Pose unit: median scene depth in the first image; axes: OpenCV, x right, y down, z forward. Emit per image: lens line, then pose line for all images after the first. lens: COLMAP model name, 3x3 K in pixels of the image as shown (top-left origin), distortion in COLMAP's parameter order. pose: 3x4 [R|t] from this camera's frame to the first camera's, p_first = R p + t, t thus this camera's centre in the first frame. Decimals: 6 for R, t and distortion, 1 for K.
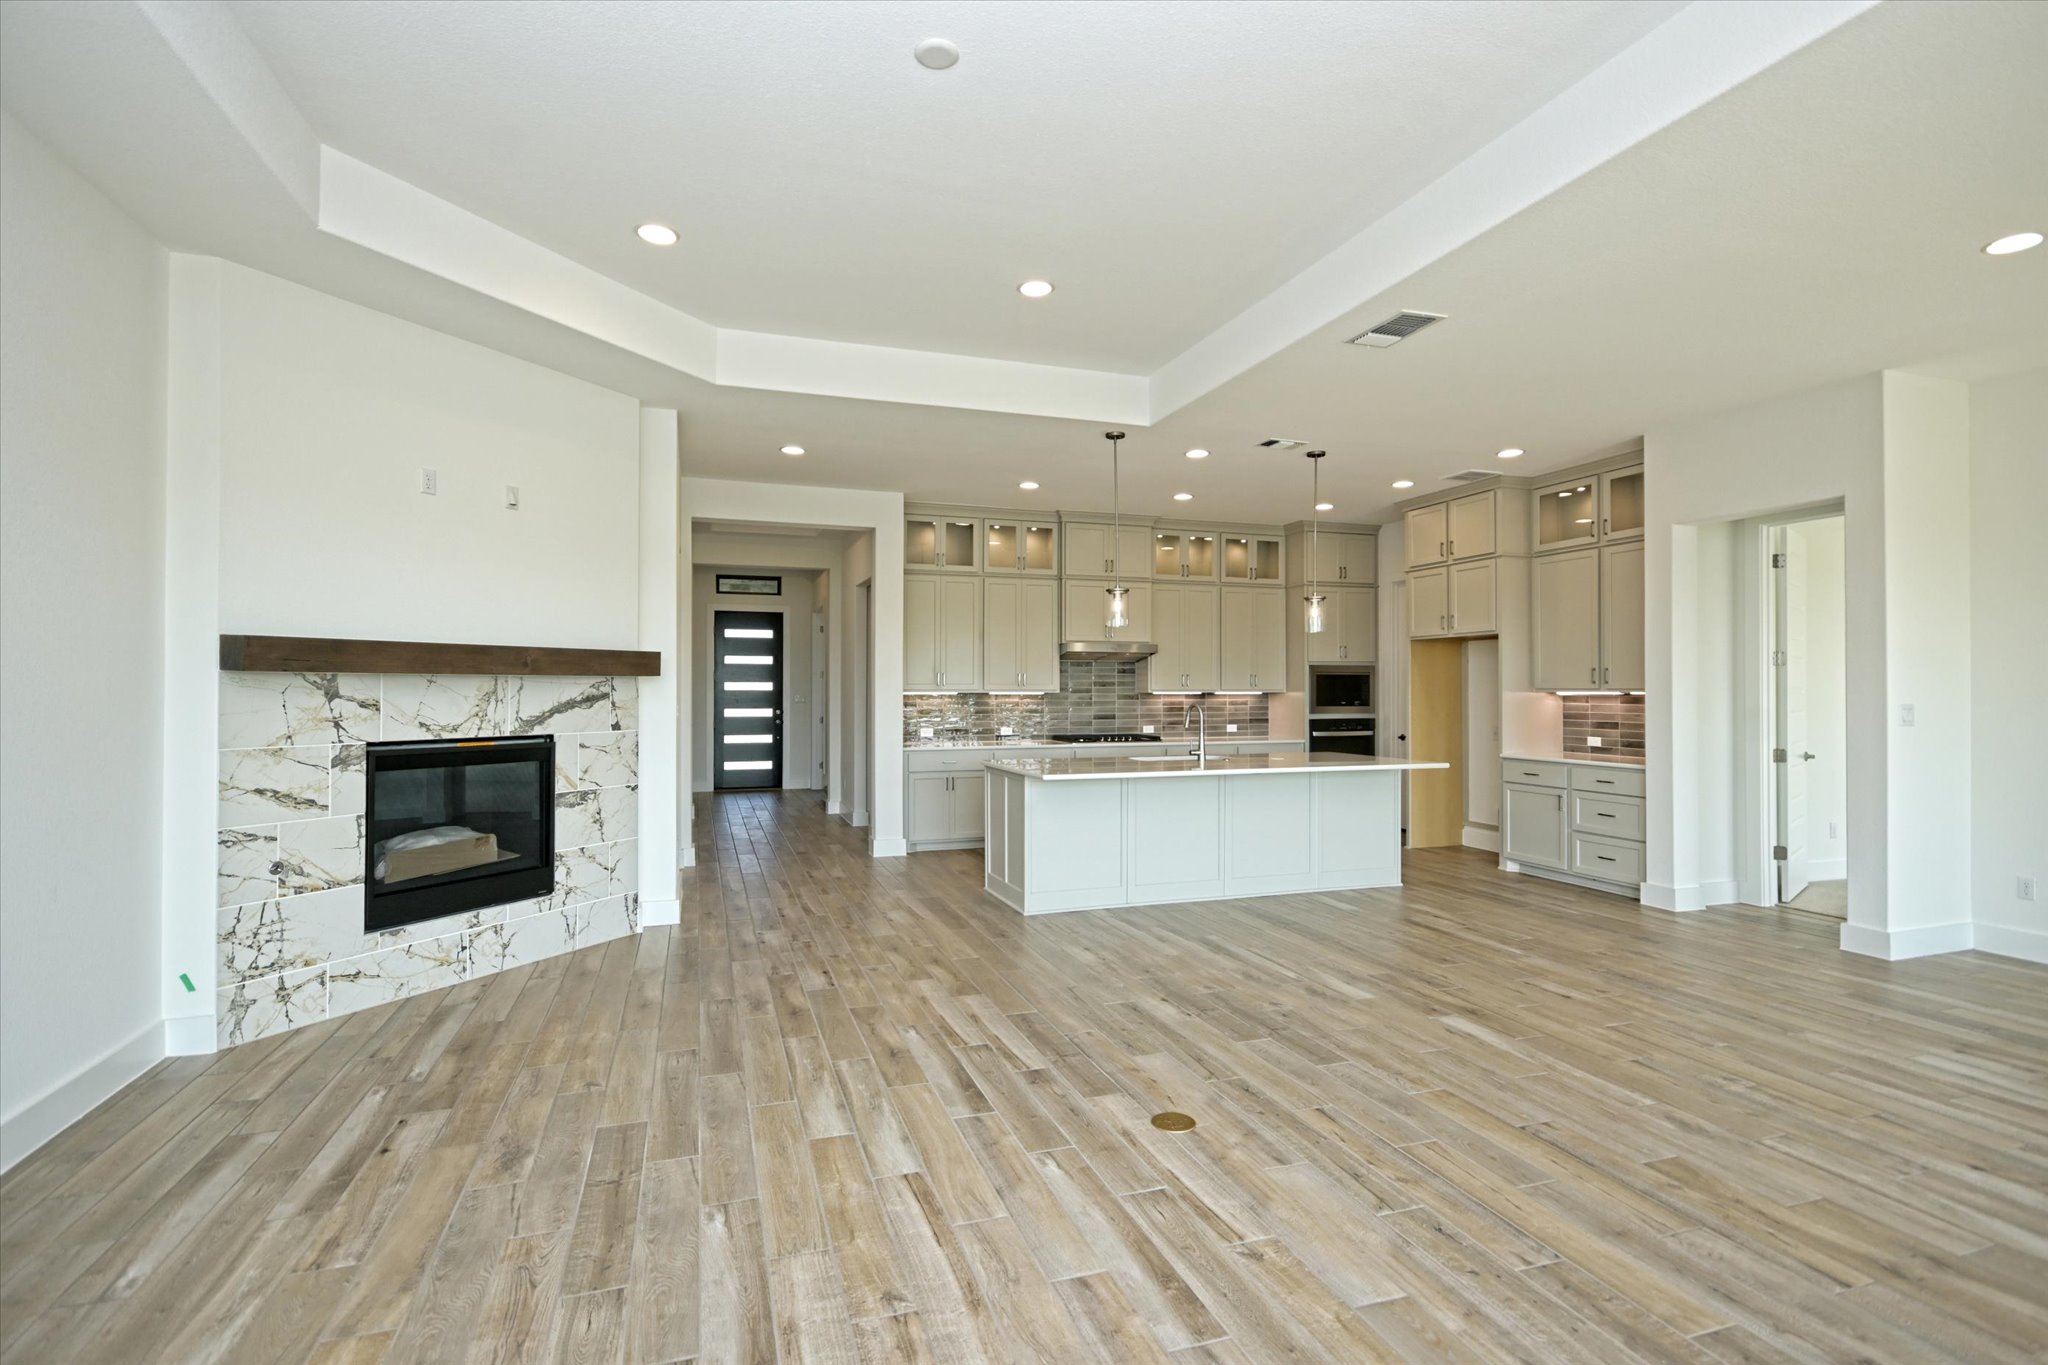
lens RADIAL K [[964.5, 0, 1015.4], [0, 964.5, 674.5], [0, 0, 1]] dist [0.012353, -0.004704]
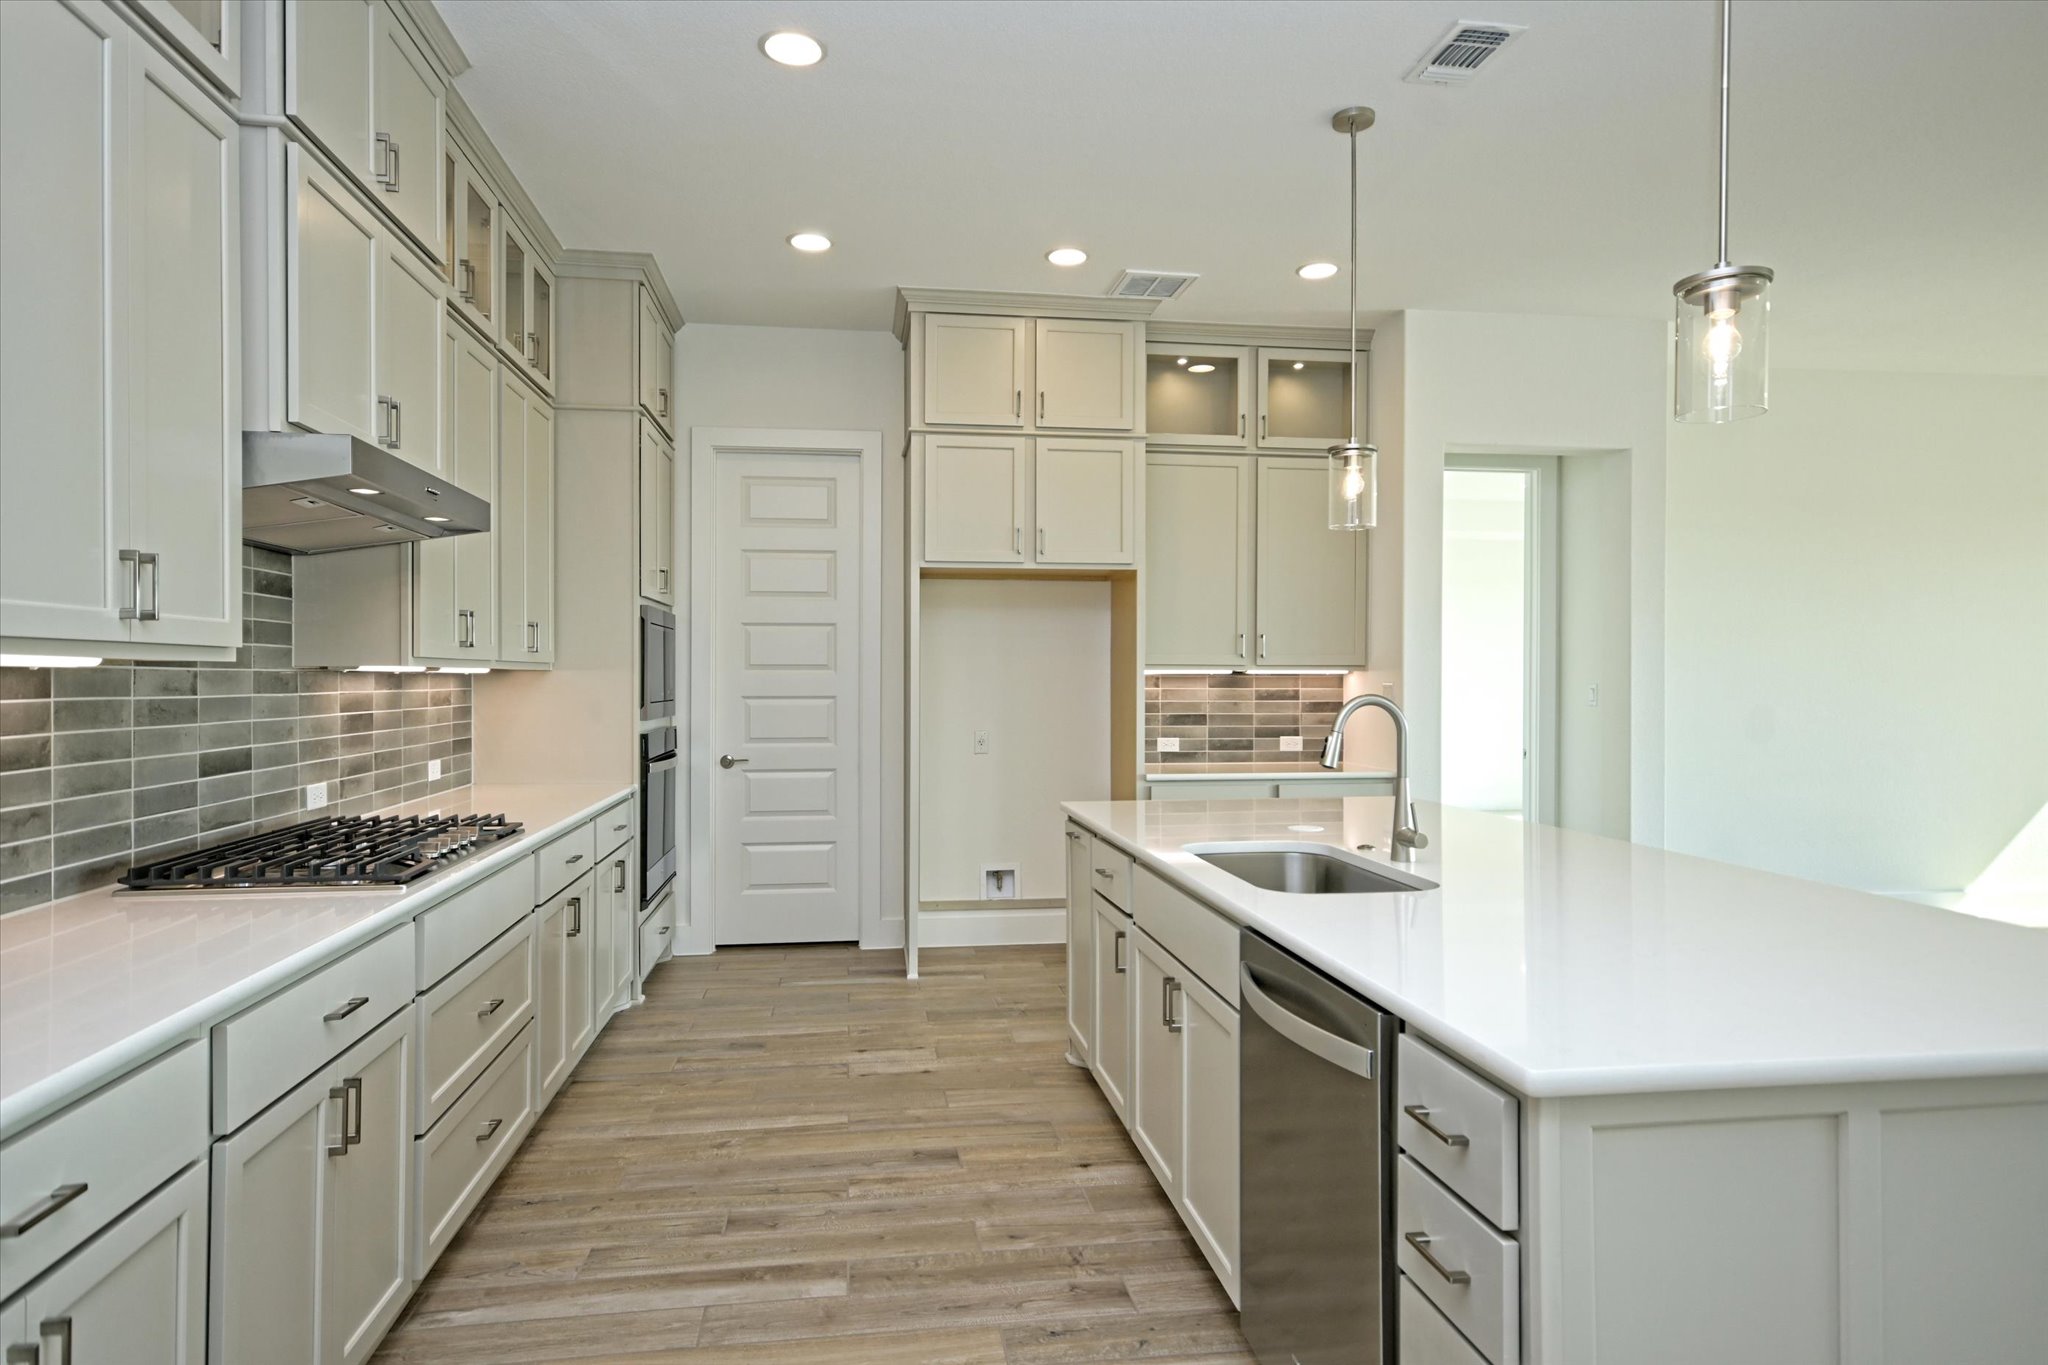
lens RADIAL K [[1185.2, 0, 1017.8], [0, 1185.2, 675.7], [0, 0, 1]] dist [0.005598, 0.000553]
pose [[0.175438, 0.003030, 0.984486, -0.260470], [-0.015761, 0.999876, -0.000269, 0.027584], [-0.984364, -0.015469, 0.175464, 1.118534]]
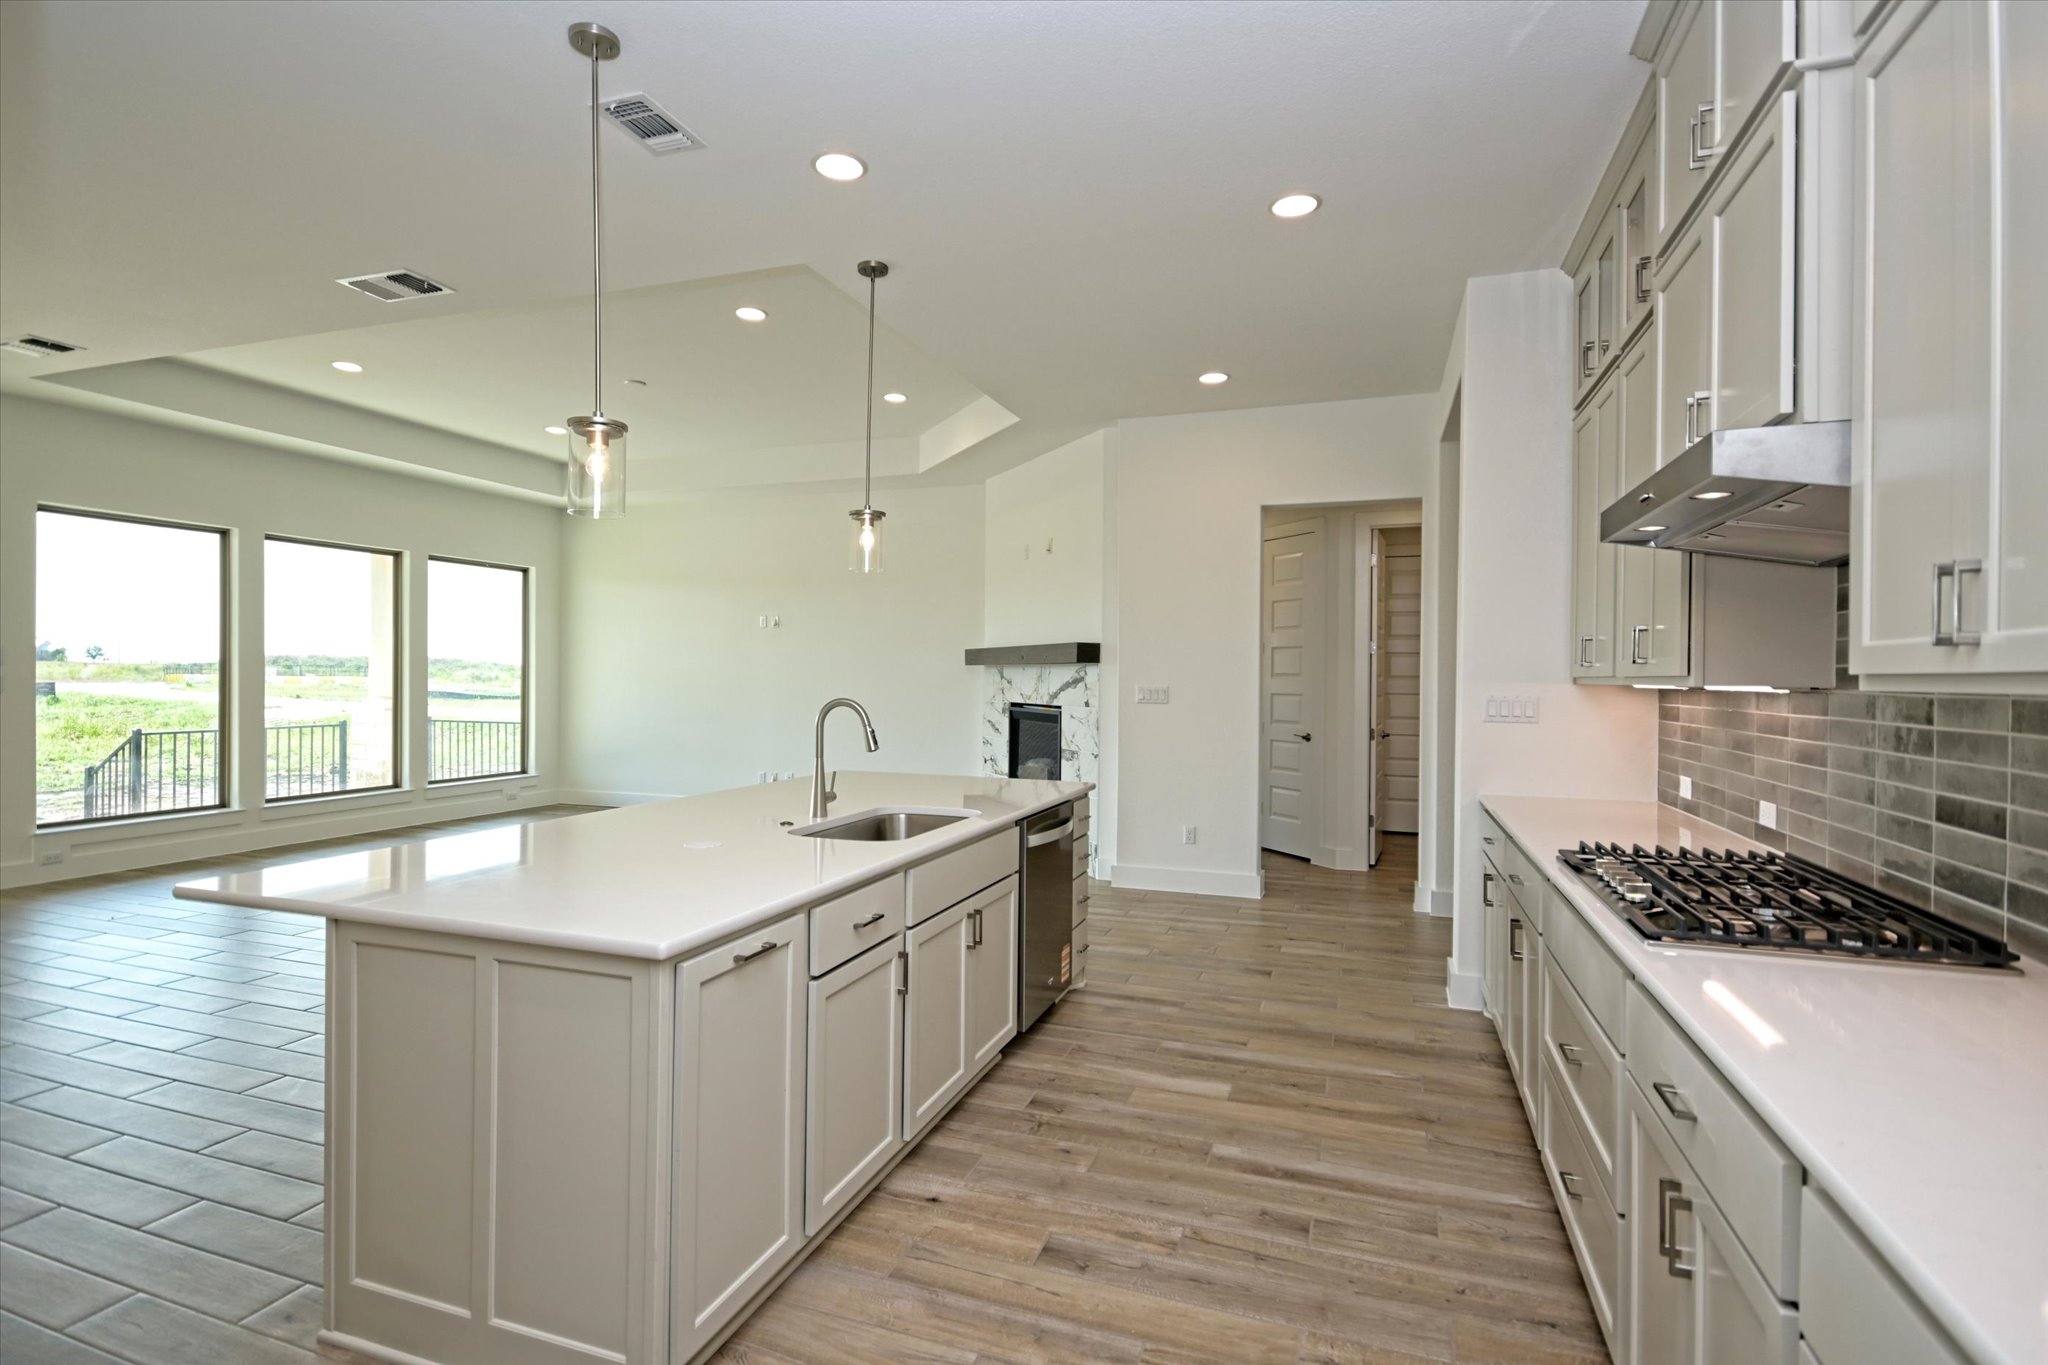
lens RADIAL K [[991.7, 0, 1016.9], [0, 991.7, 677.0], [0, 0, 1]] dist [0.004540, 0.000322]
pose [[-0.615115, -0.006428, -0.788411, 0.551912], [0.001642, 0.999954, -0.009434, 0.026369], [0.788435, -0.007098, -0.615077, 1.457432]]
